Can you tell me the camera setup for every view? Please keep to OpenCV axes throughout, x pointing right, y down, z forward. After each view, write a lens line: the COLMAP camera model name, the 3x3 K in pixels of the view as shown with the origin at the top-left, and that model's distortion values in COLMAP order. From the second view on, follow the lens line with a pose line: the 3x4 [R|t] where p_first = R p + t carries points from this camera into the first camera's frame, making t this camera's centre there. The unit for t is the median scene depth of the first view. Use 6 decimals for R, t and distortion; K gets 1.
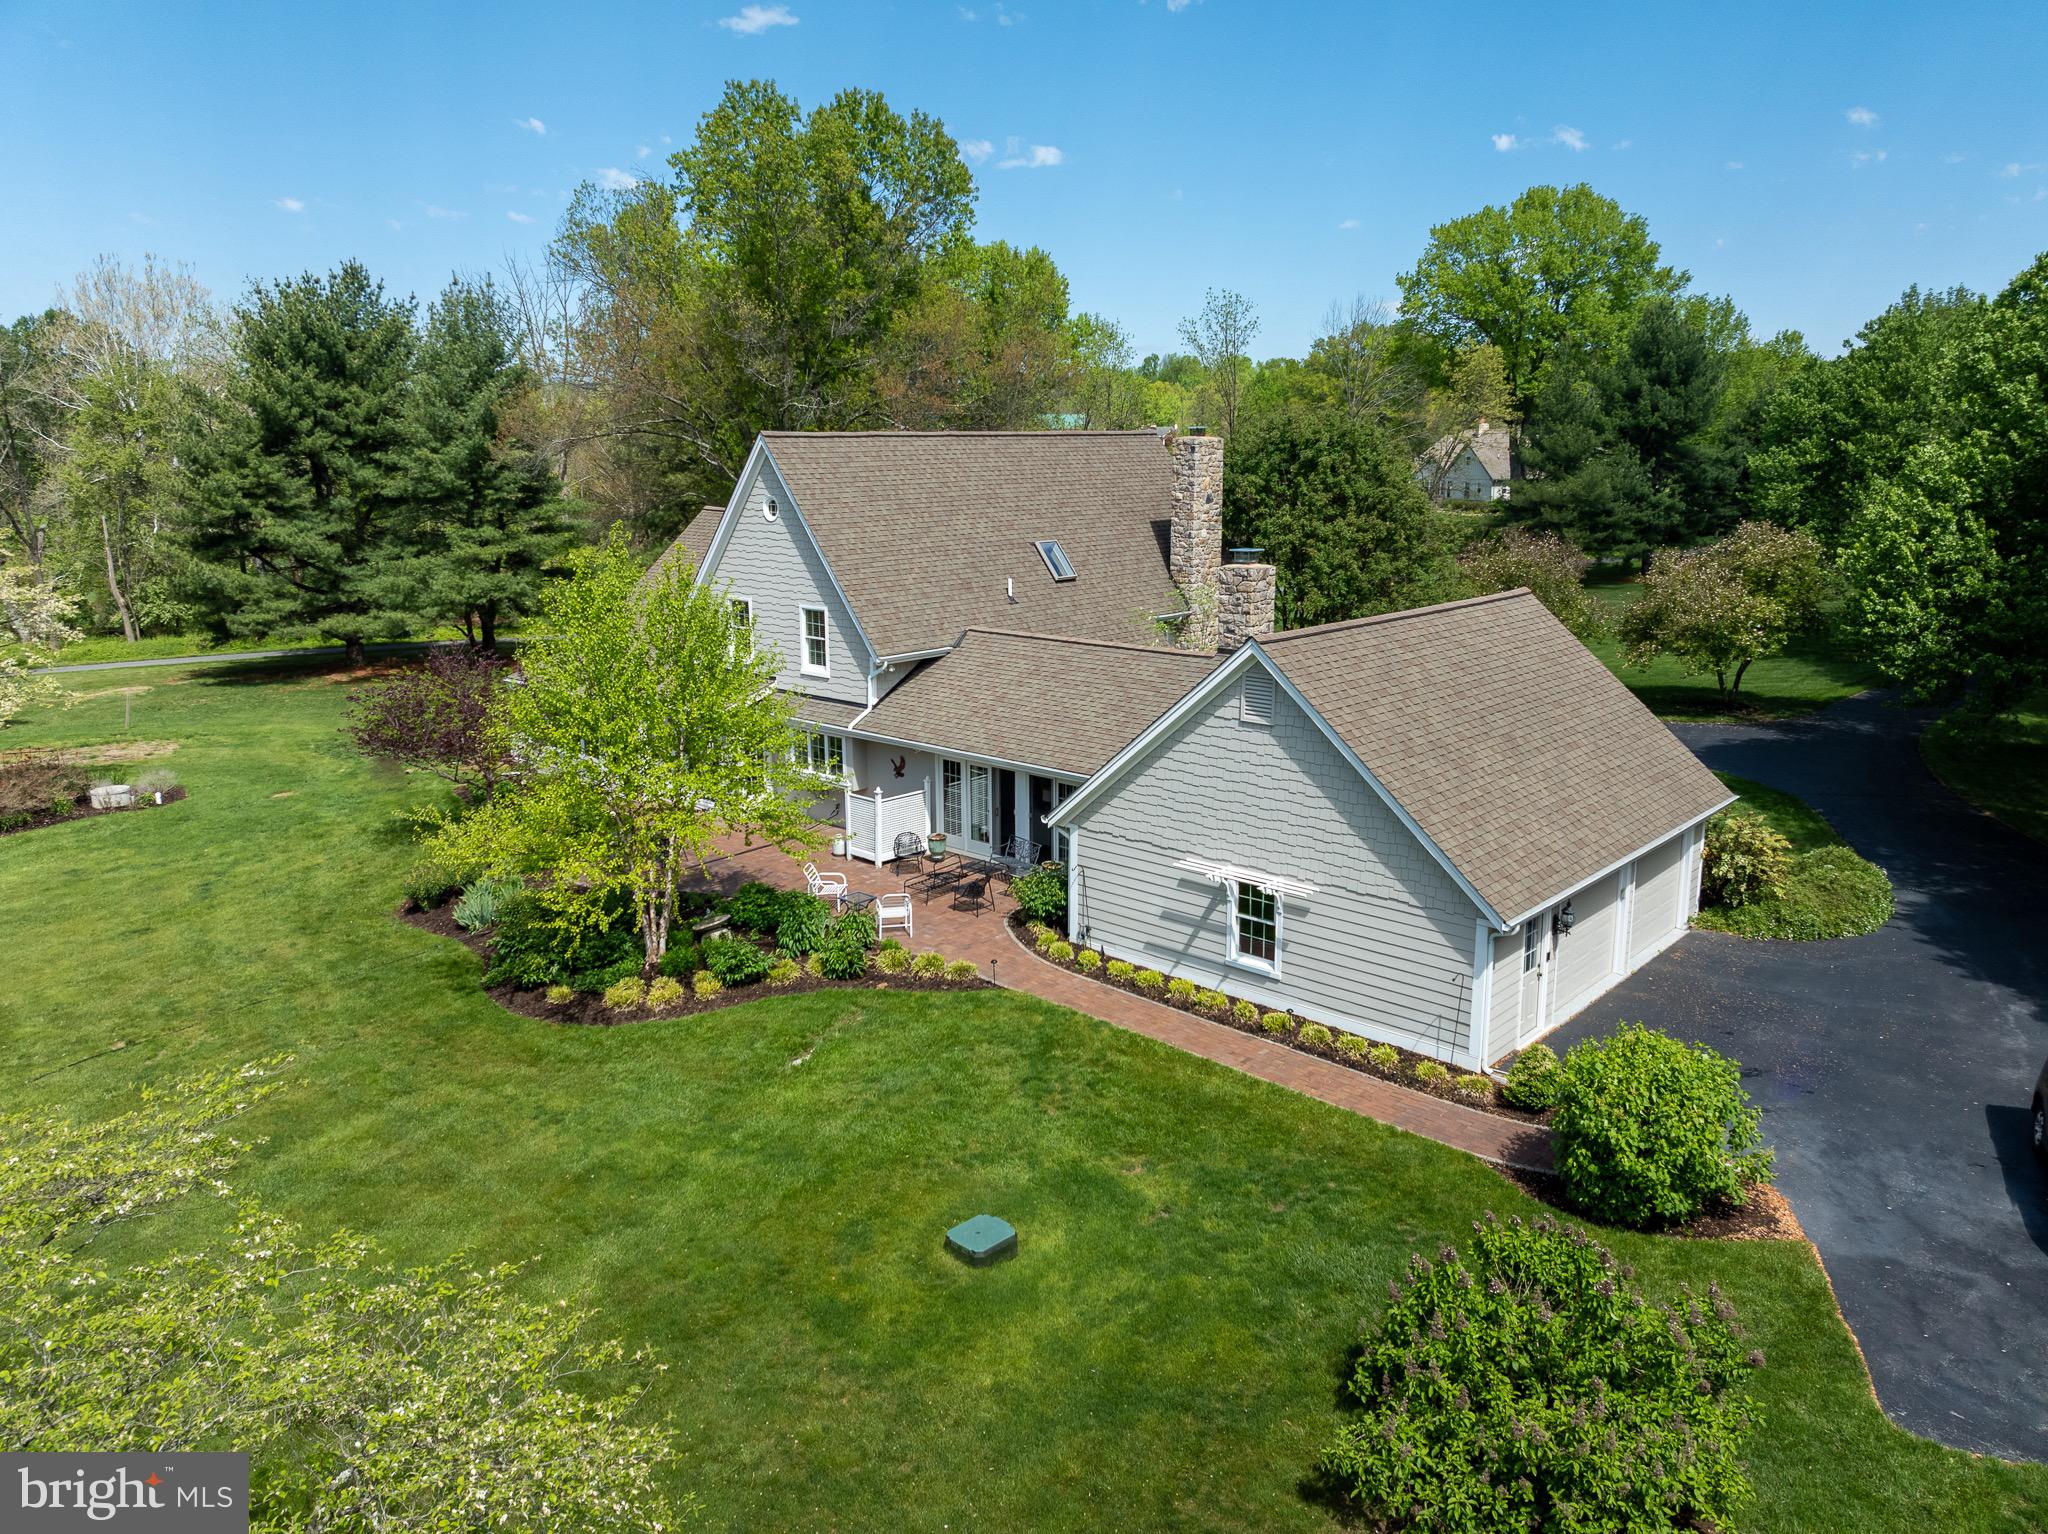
lens RADIAL K [[1443.3, 0, 1034.2], [0, 1443.3, 755.4], [0, 0, 1]] dist [-0.034419, -0.002595]
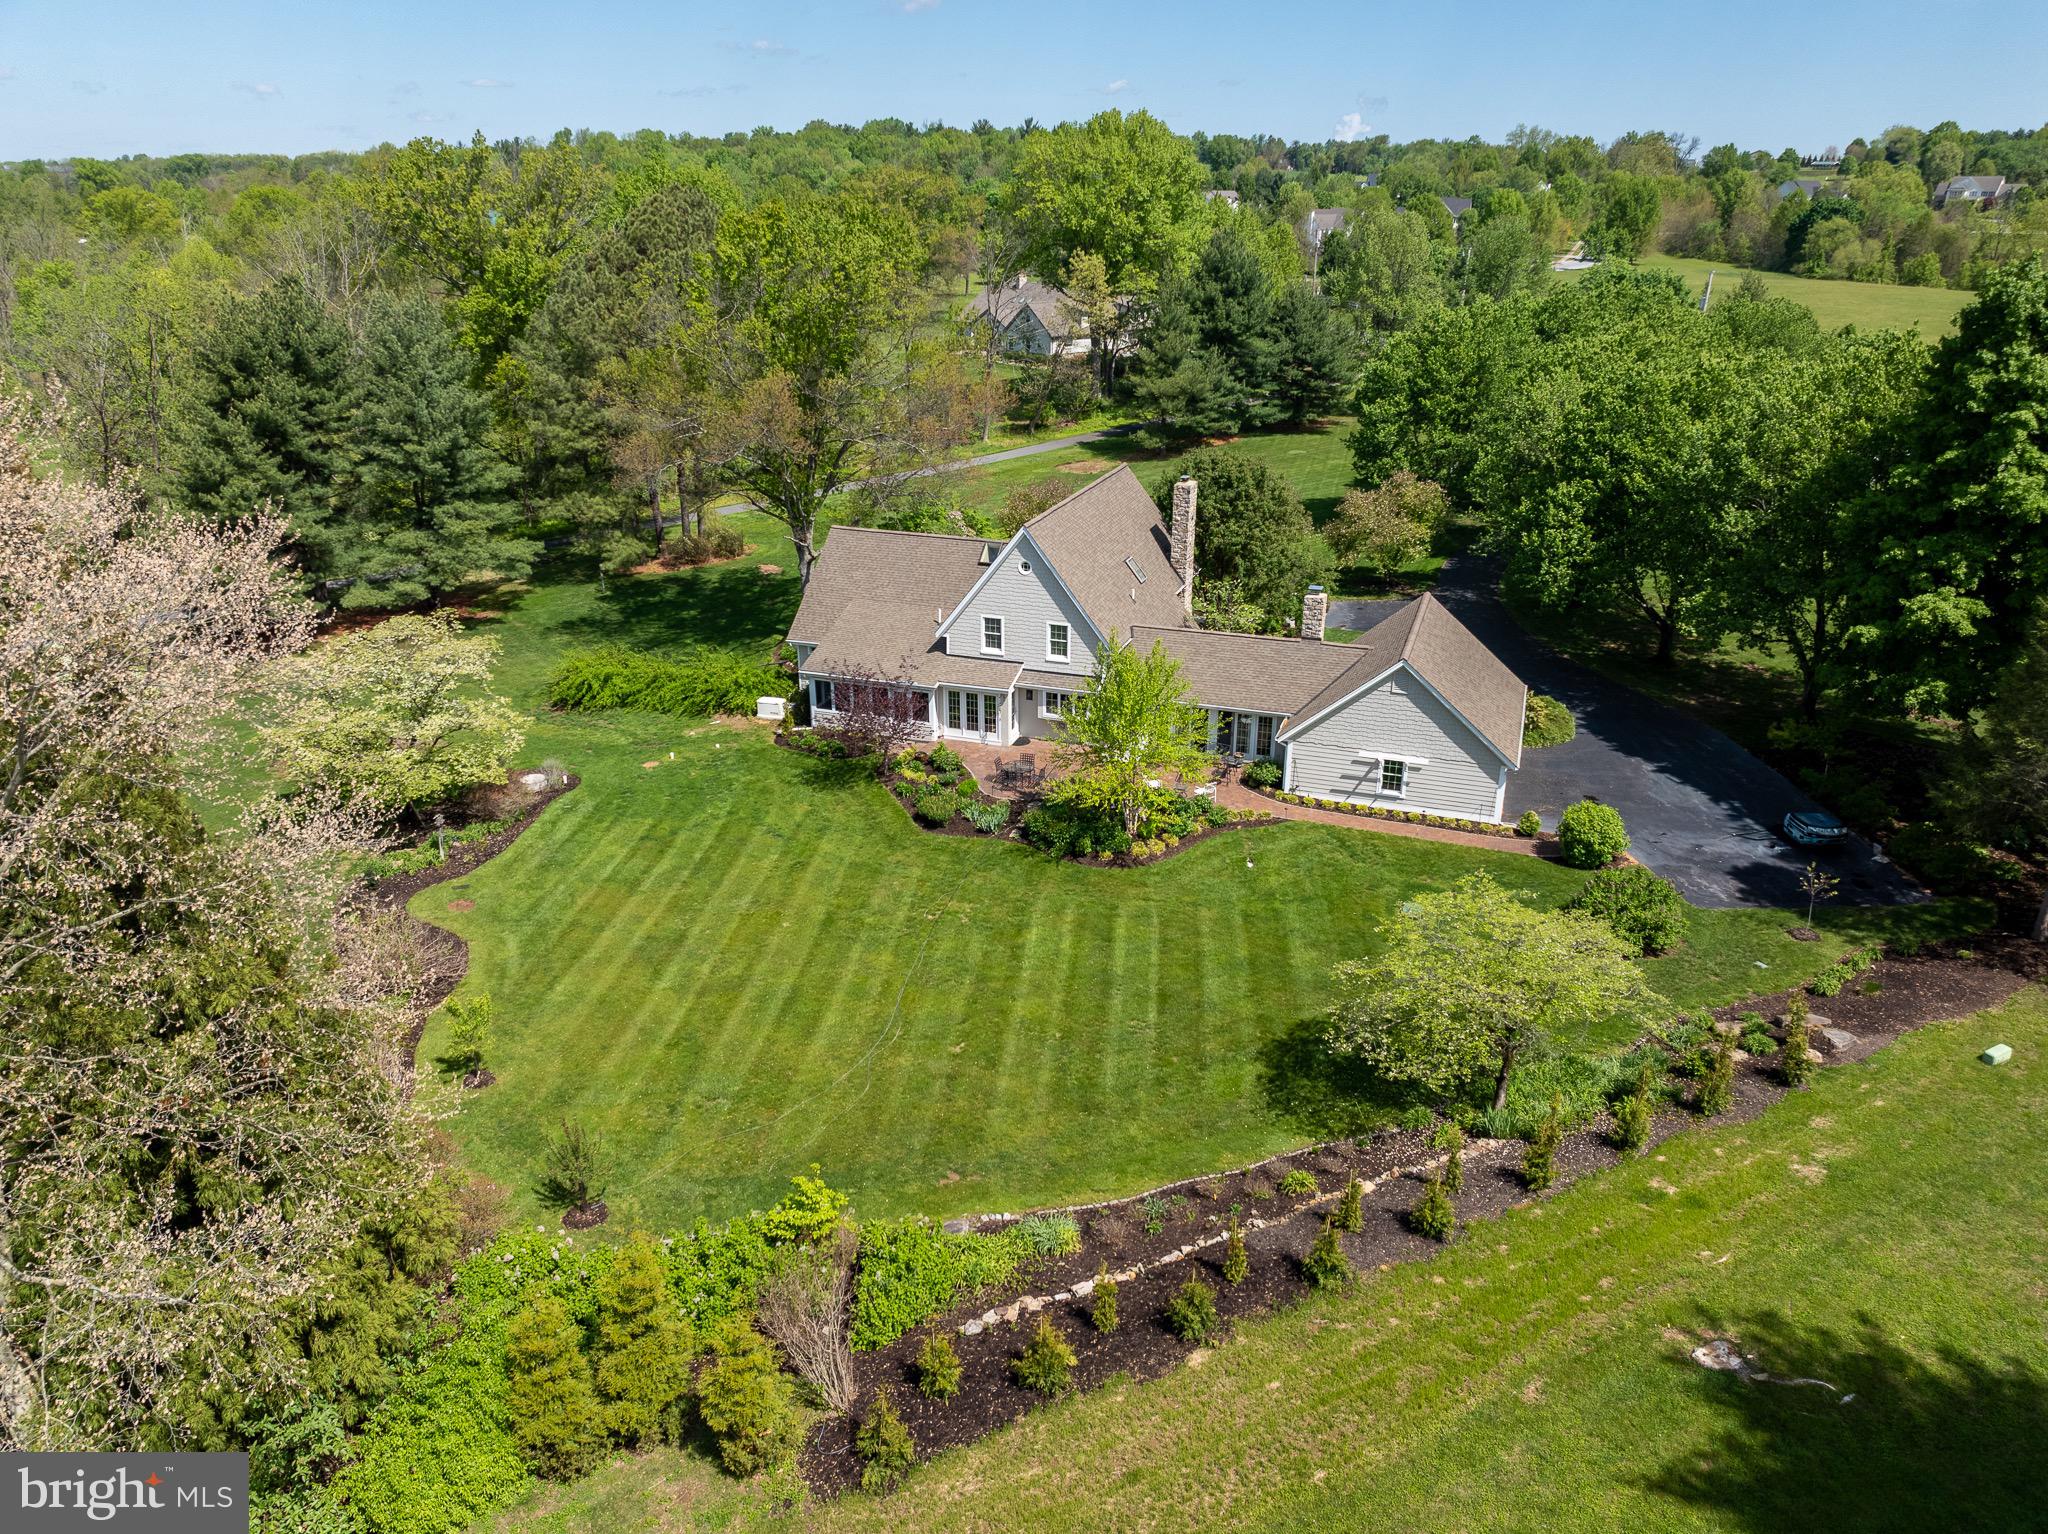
lens RADIAL K [[1423.0, 0, 1024.0], [0, 1423.0, 767.0], [0, 0, 1]] dist [-0.004246, -0.003928]
pose [[0.921735, -0.140161, 0.361606, -1.177245], [0.079177, 0.980779, 0.178336, -0.340747], [-0.379651, -0.135747, 0.915116, -0.835264]]
